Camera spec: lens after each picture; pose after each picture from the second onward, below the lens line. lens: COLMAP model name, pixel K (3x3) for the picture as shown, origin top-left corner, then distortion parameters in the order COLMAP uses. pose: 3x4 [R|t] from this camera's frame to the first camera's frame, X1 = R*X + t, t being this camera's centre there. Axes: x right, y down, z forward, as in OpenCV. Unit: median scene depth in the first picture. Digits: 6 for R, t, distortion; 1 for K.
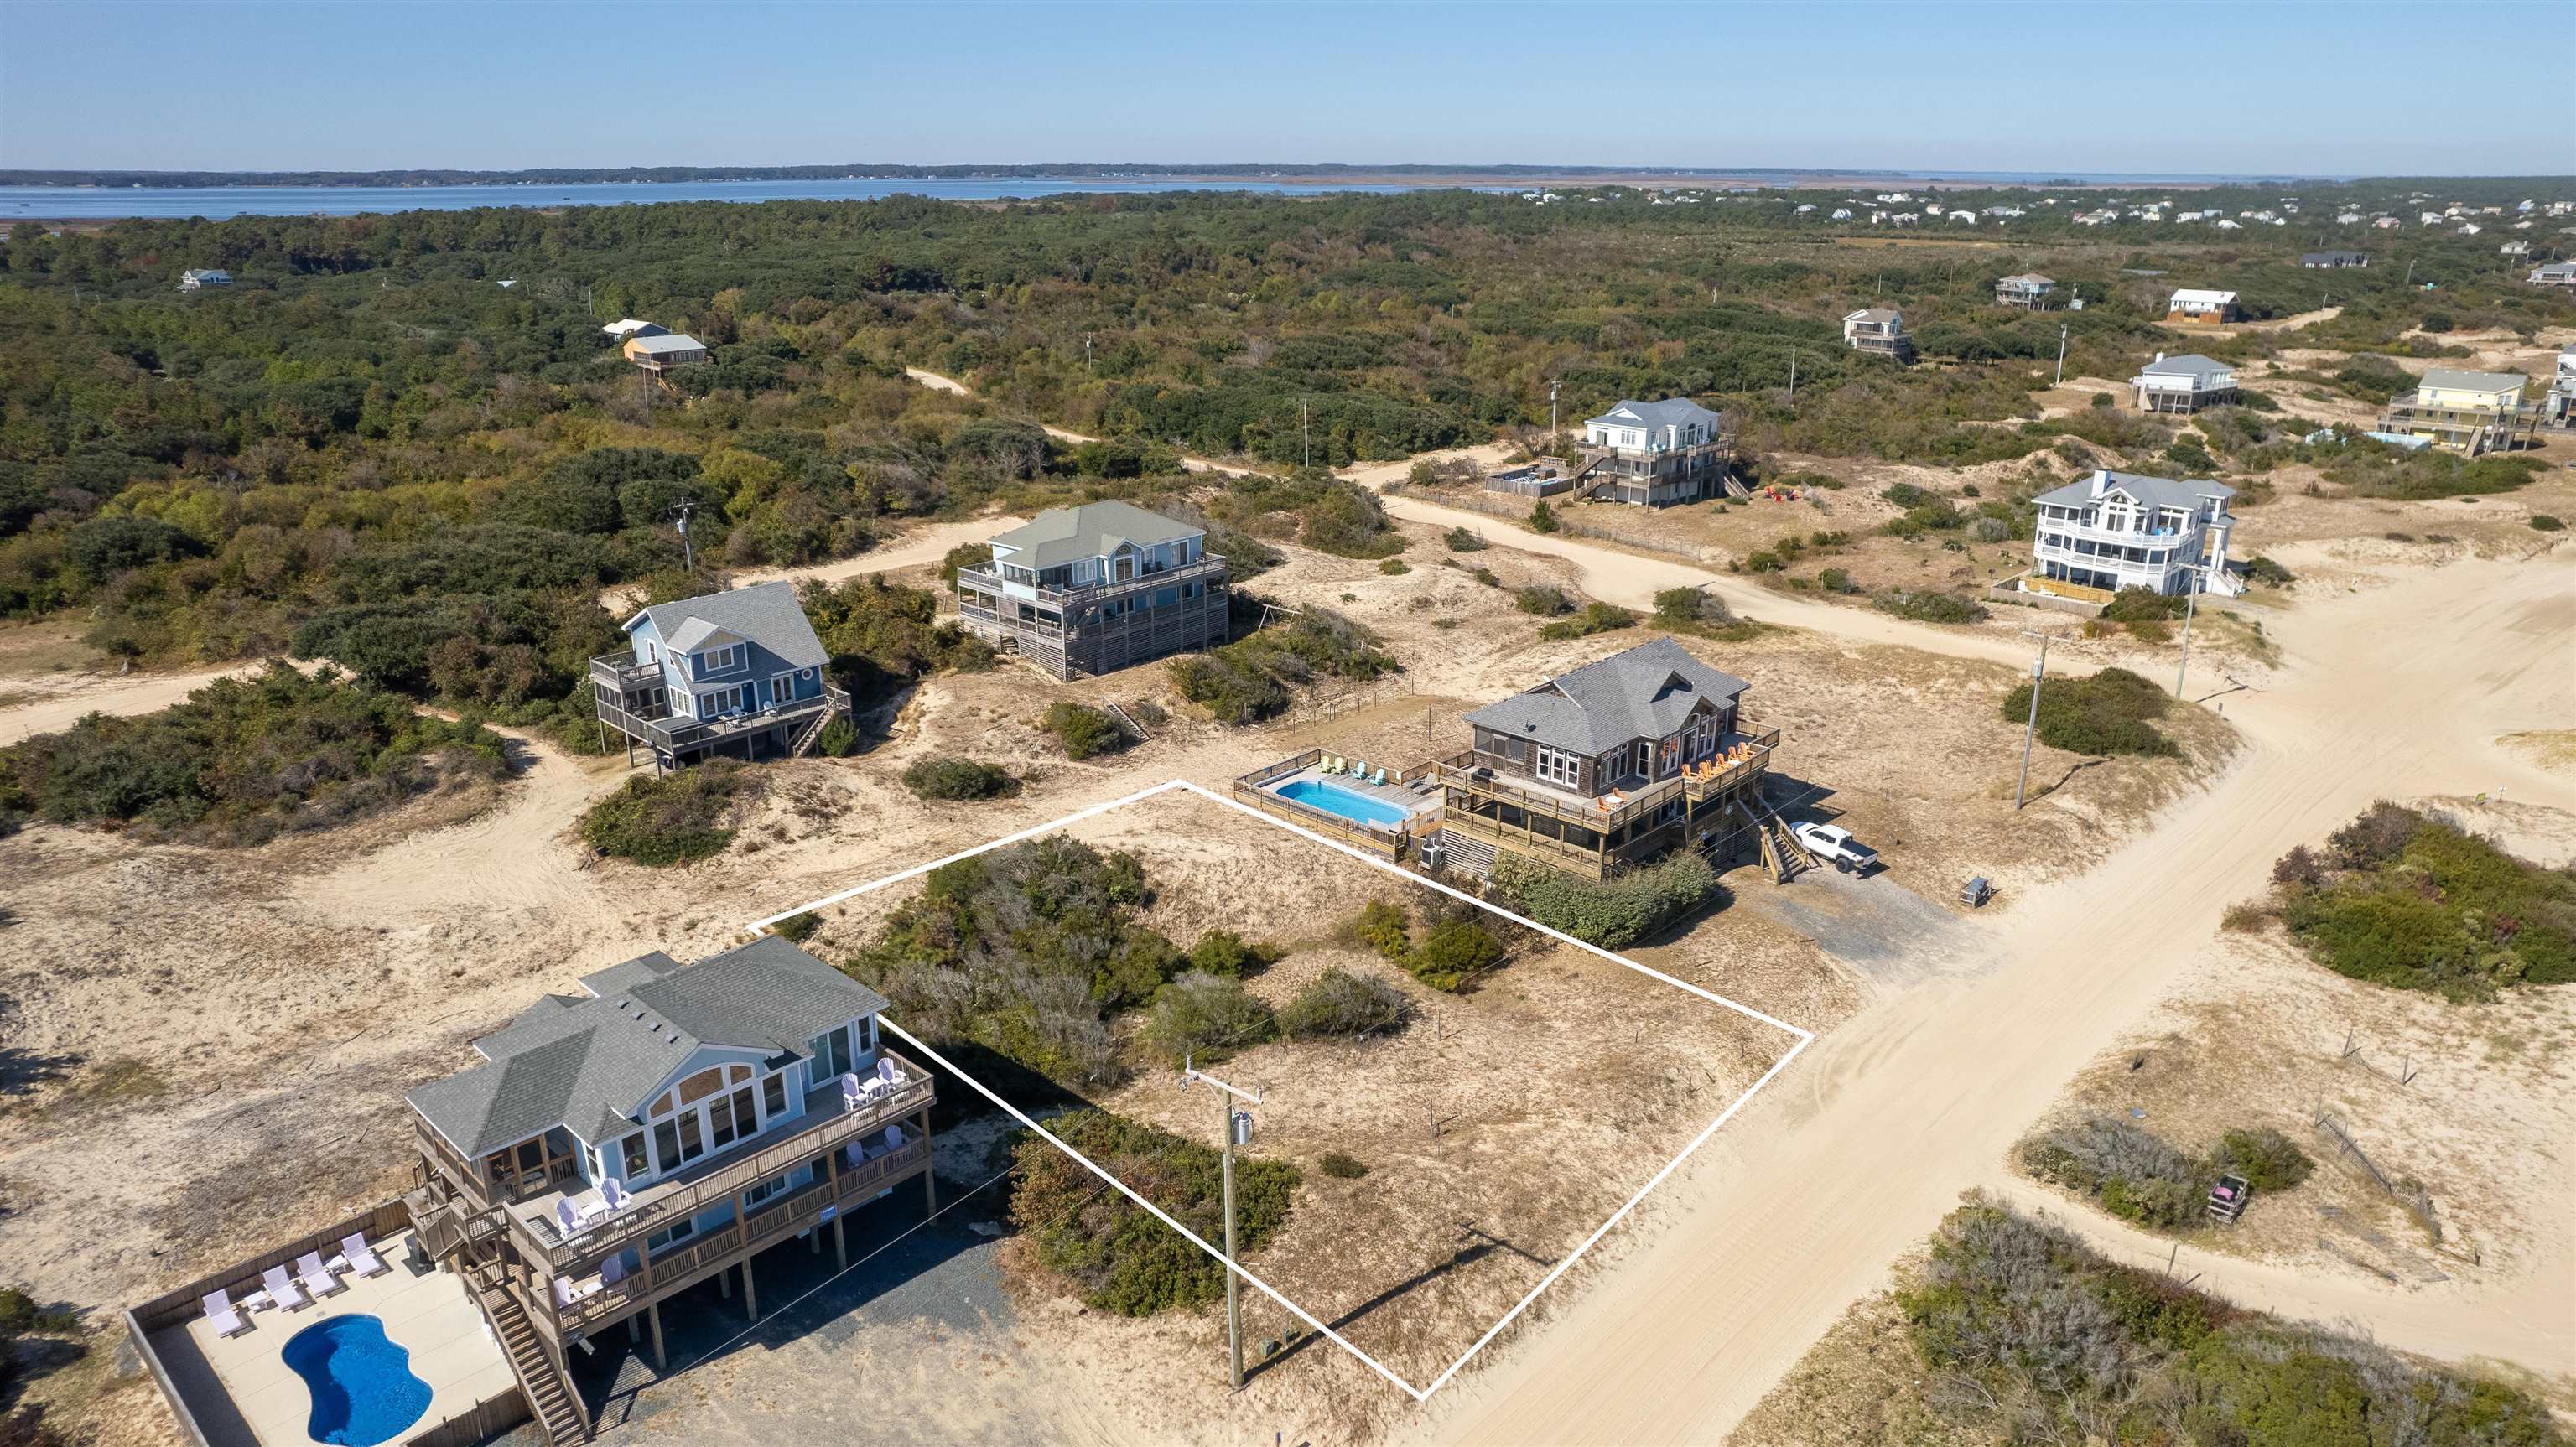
lens RADIAL K [[1671.0, 0, 1281.4], [0, 1671.0, 727.5], [0, 0, 1]] dist [-0.071071, 0.059635]
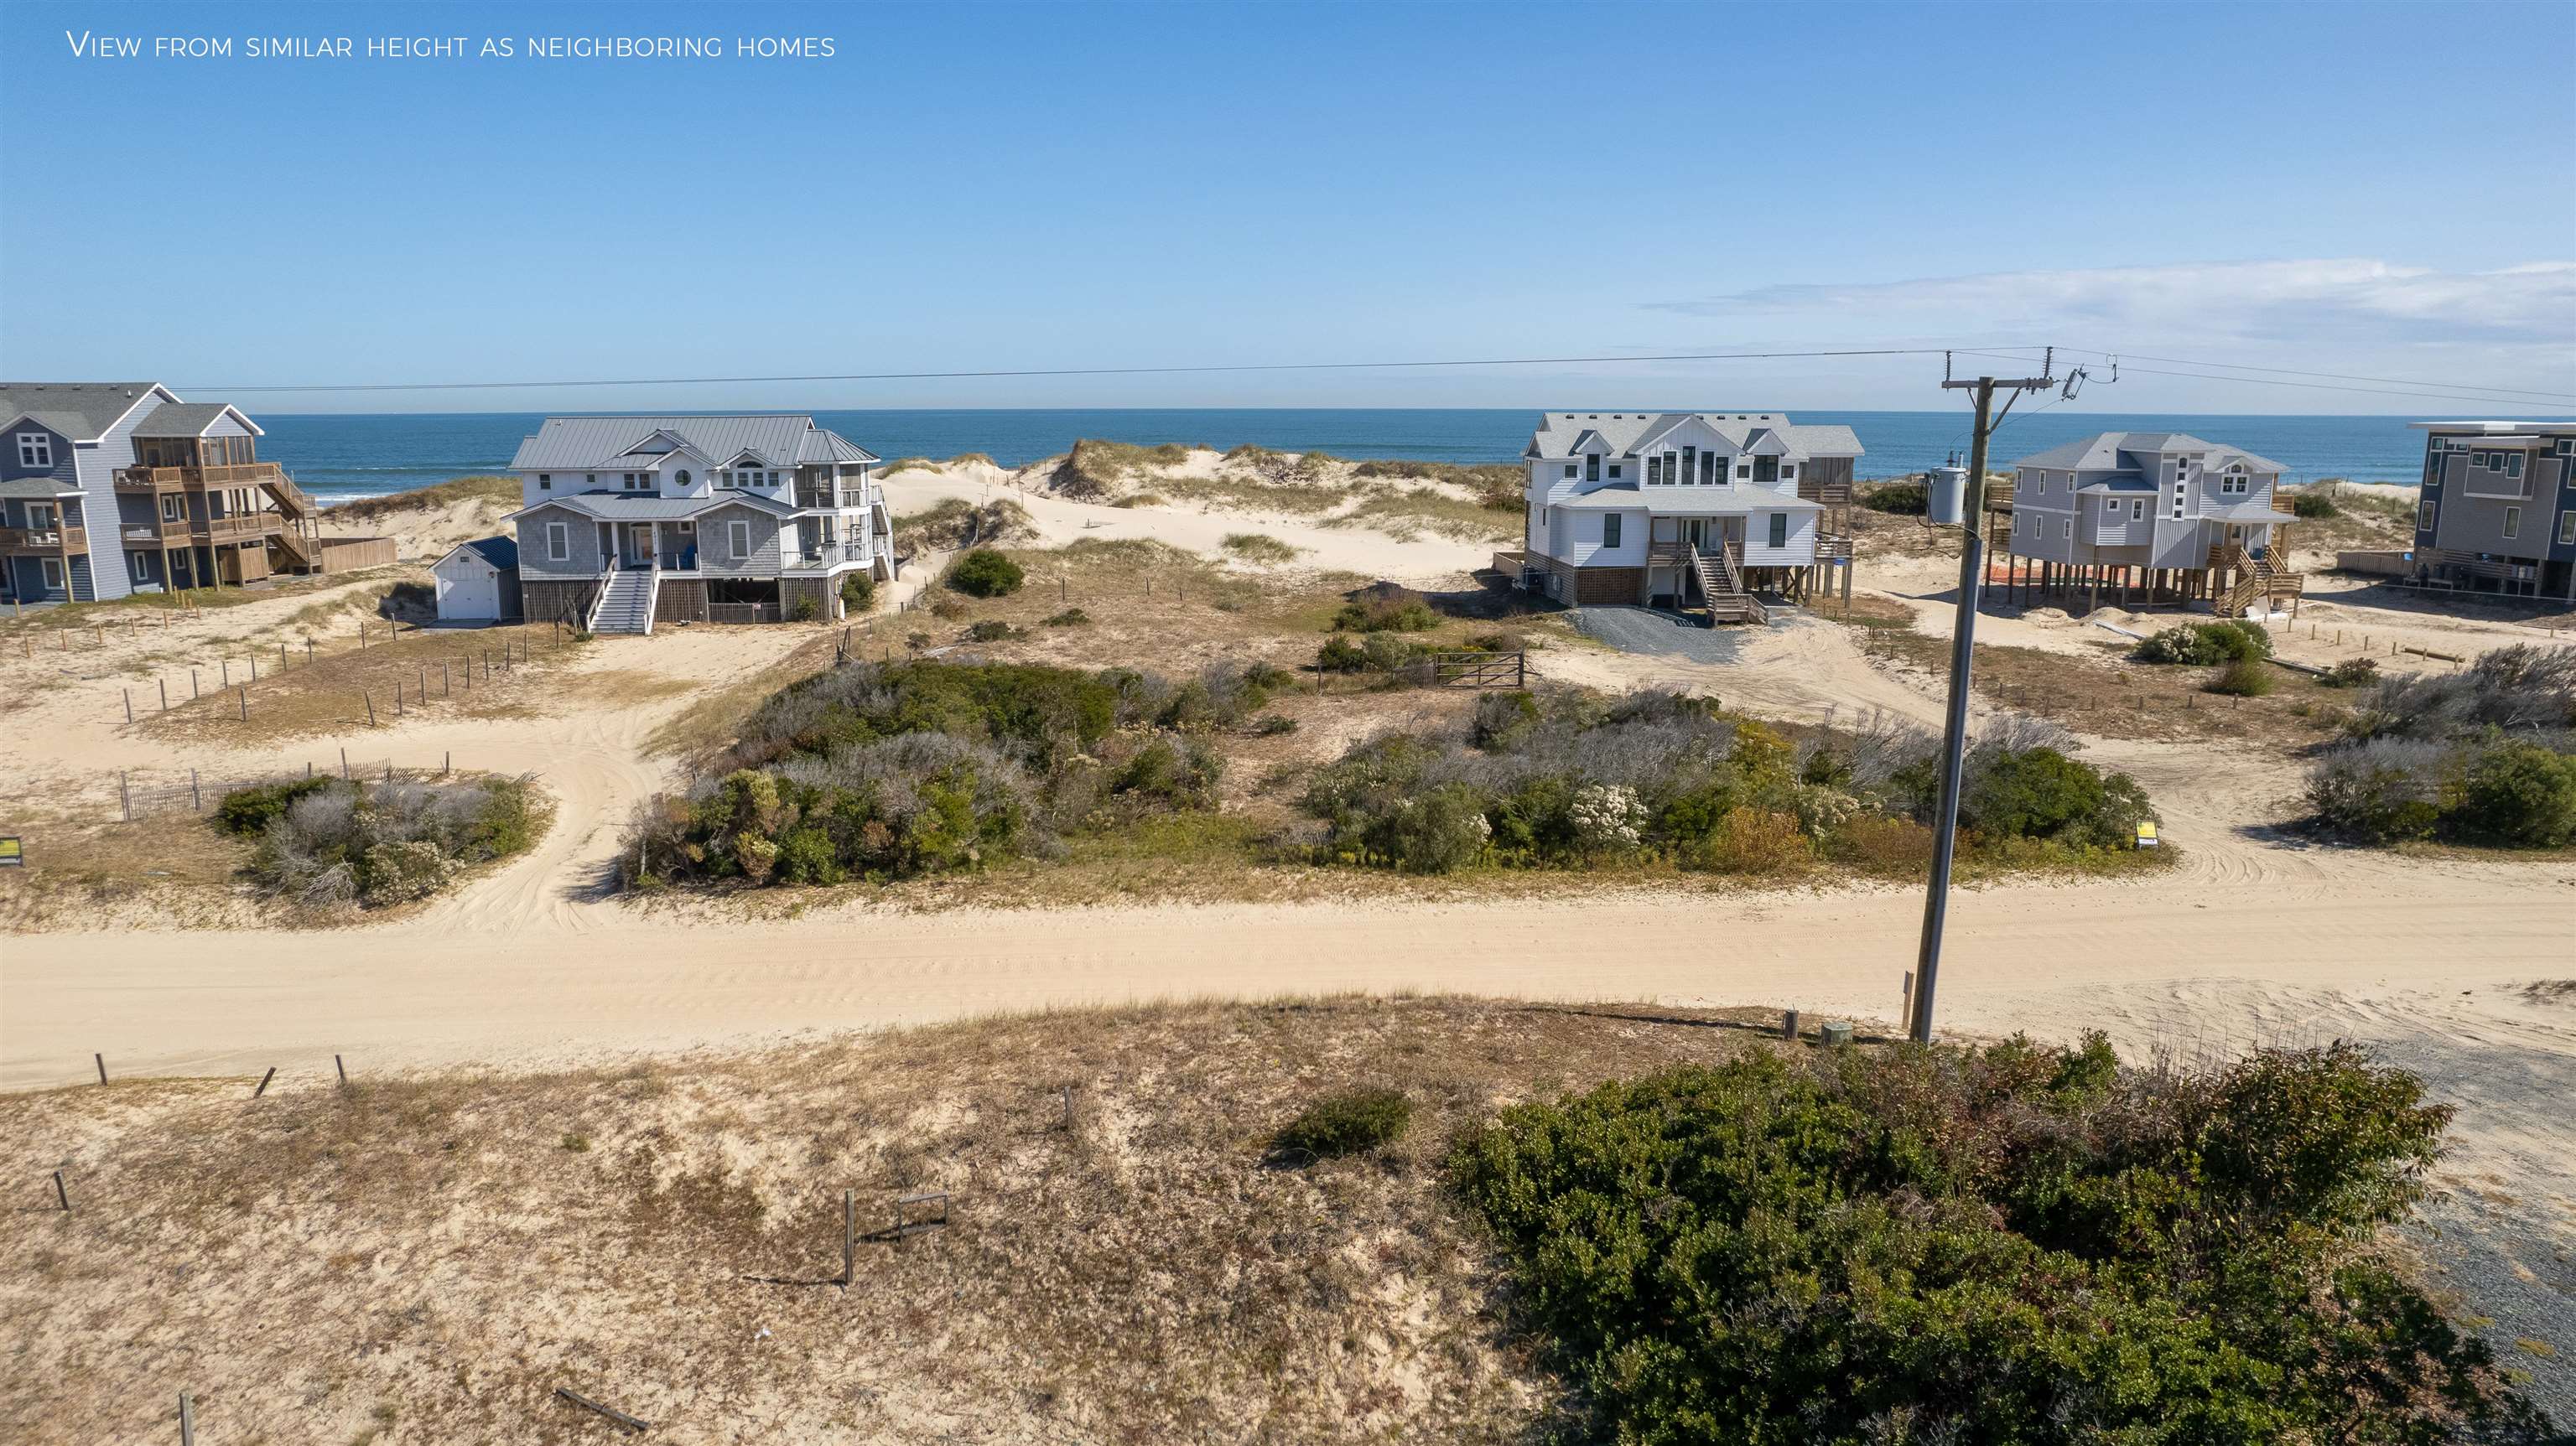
lens RADIAL K [[1654.6, 0, 1283.1], [0, 1654.6, 731.9], [0, 0, 1]] dist [-0.073609, 0.066093]
pose [[-0.732811, -0.134400, 0.667027, -0.106595], [0.218999, 0.881550, 0.418222, 0.022874], [-0.644226, 0.452556, -0.616576, 0.714943]]
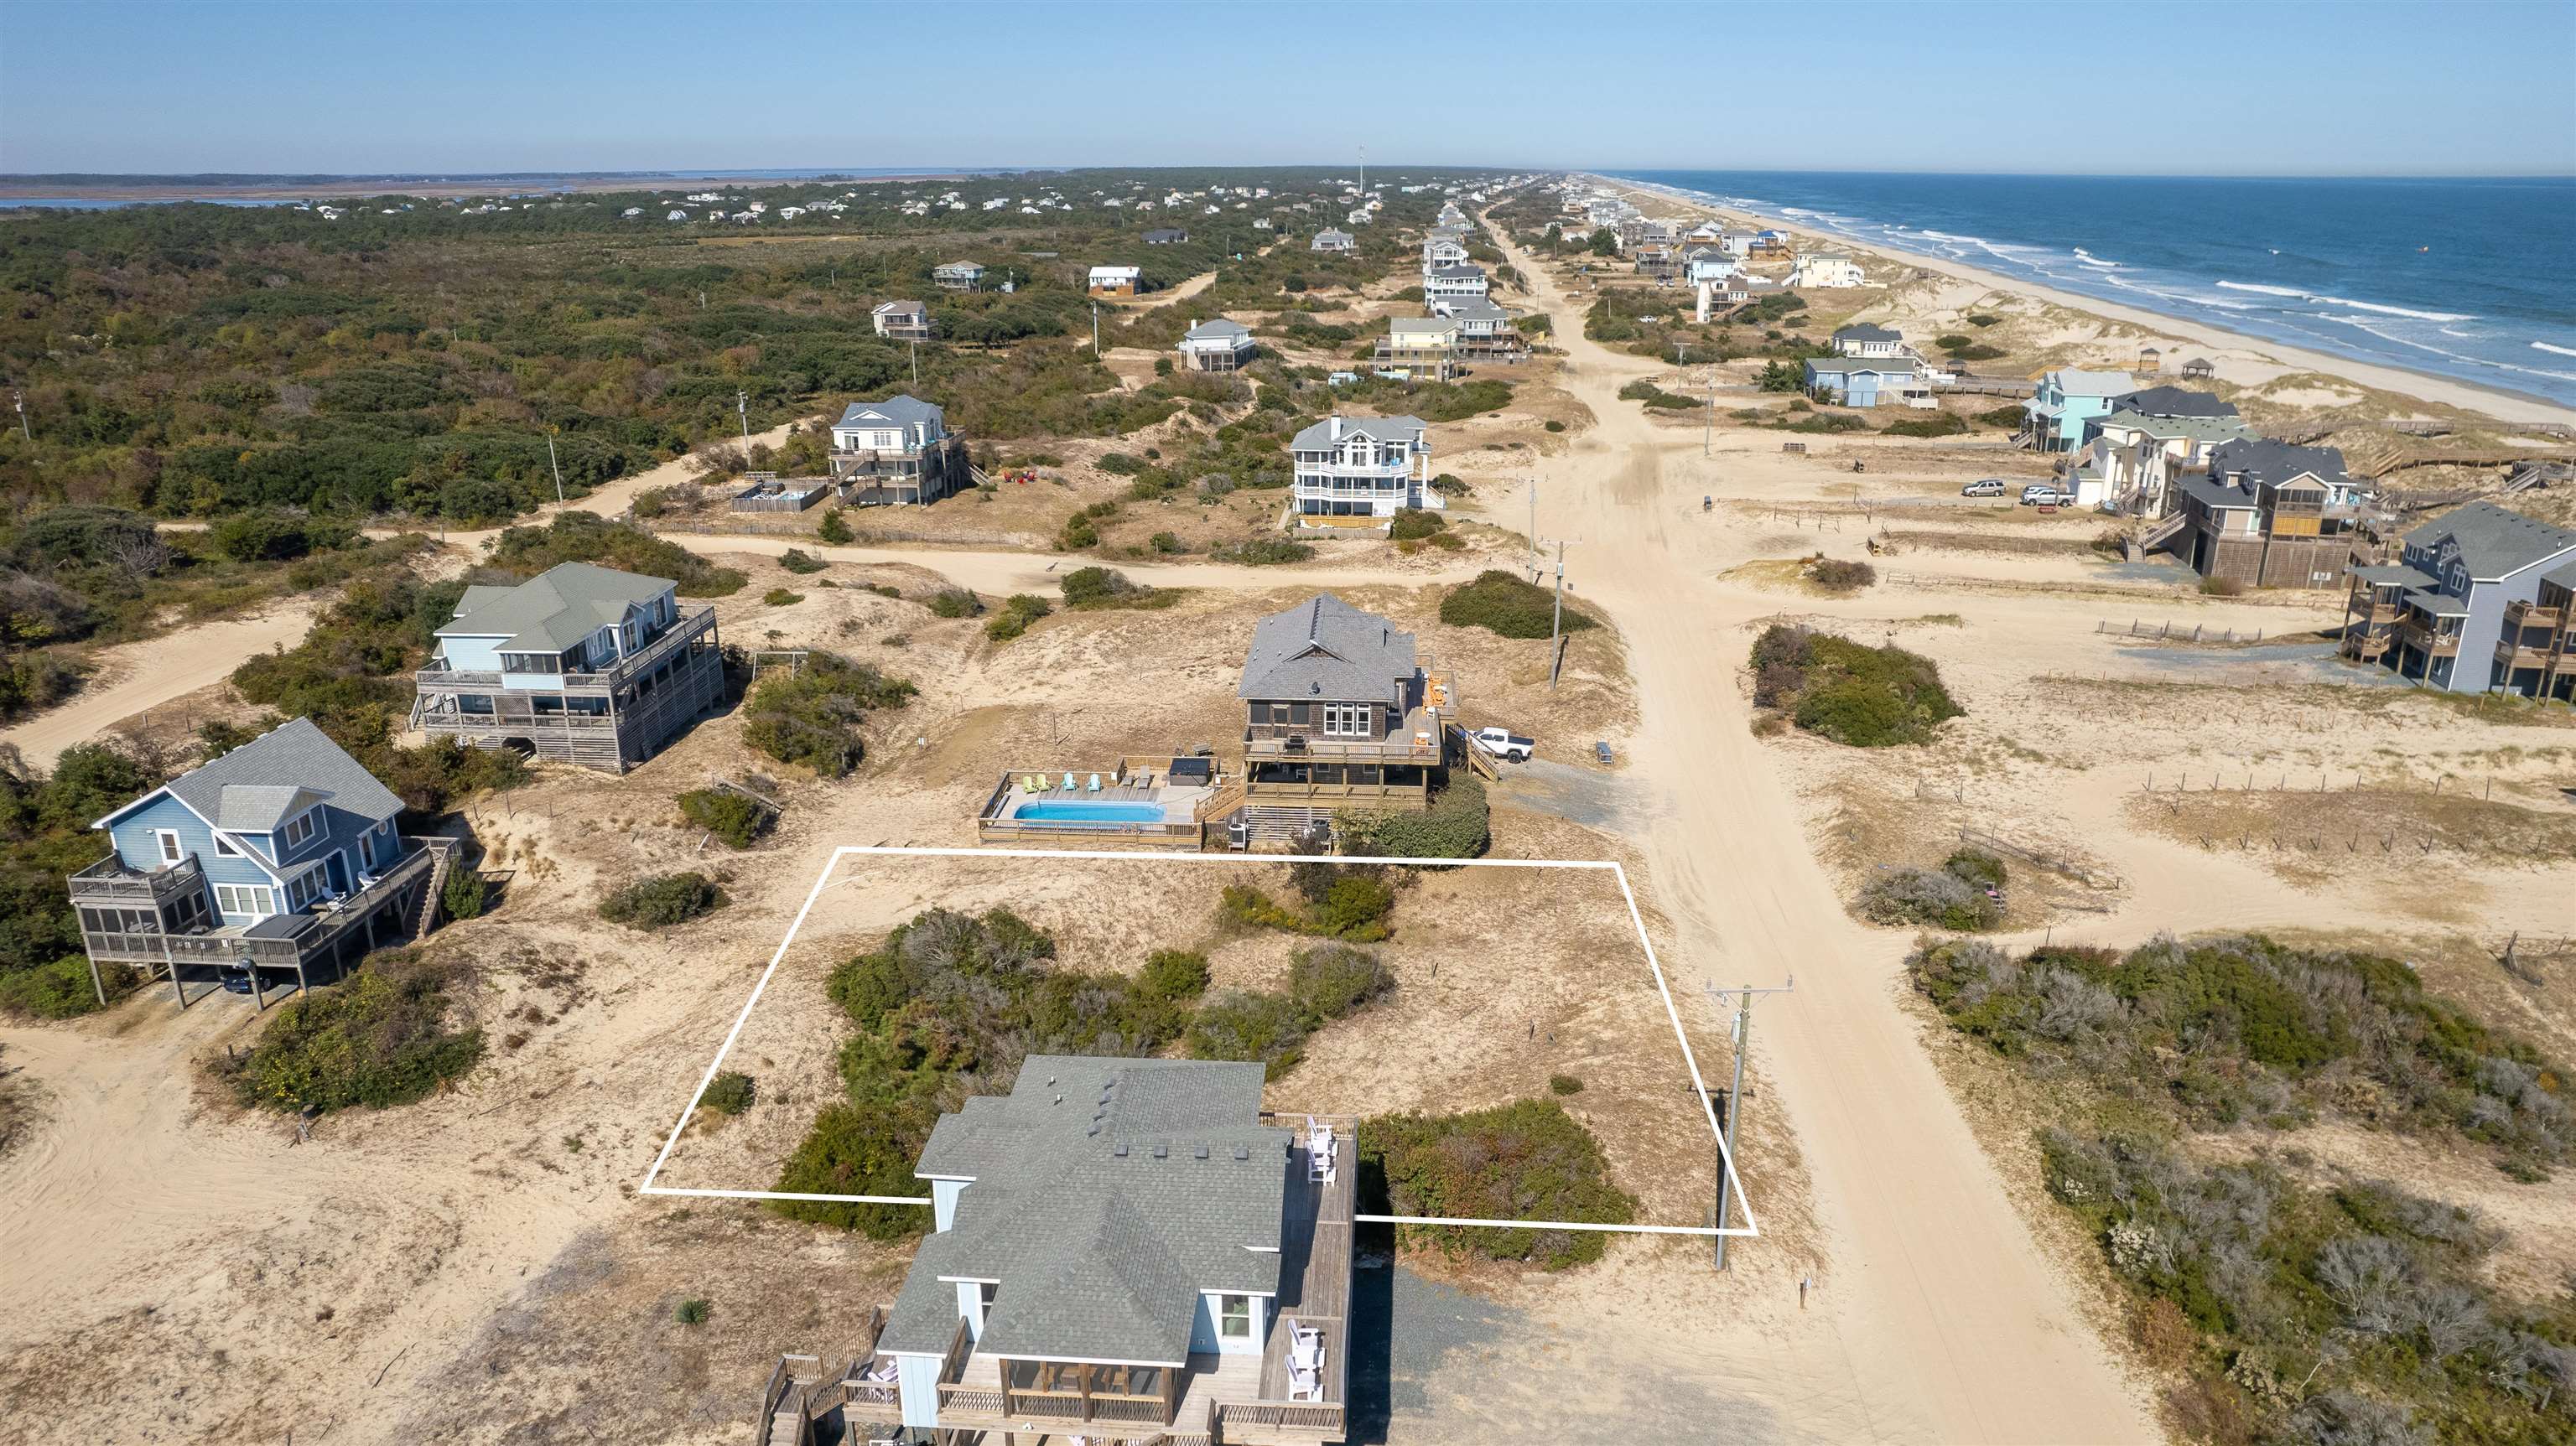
lens RADIAL K [[1687.1, 0, 1288.0], [0, 1687.1, 723.0], [0, 0, 1]] dist [-0.073429, 0.061769]
pose [[0.771946, -0.204219, 0.601992, -0.425724], [0.207539, 0.976066, 0.064989, -0.043568], [-0.600856, 0.074768, 0.795853, 0.135211]]
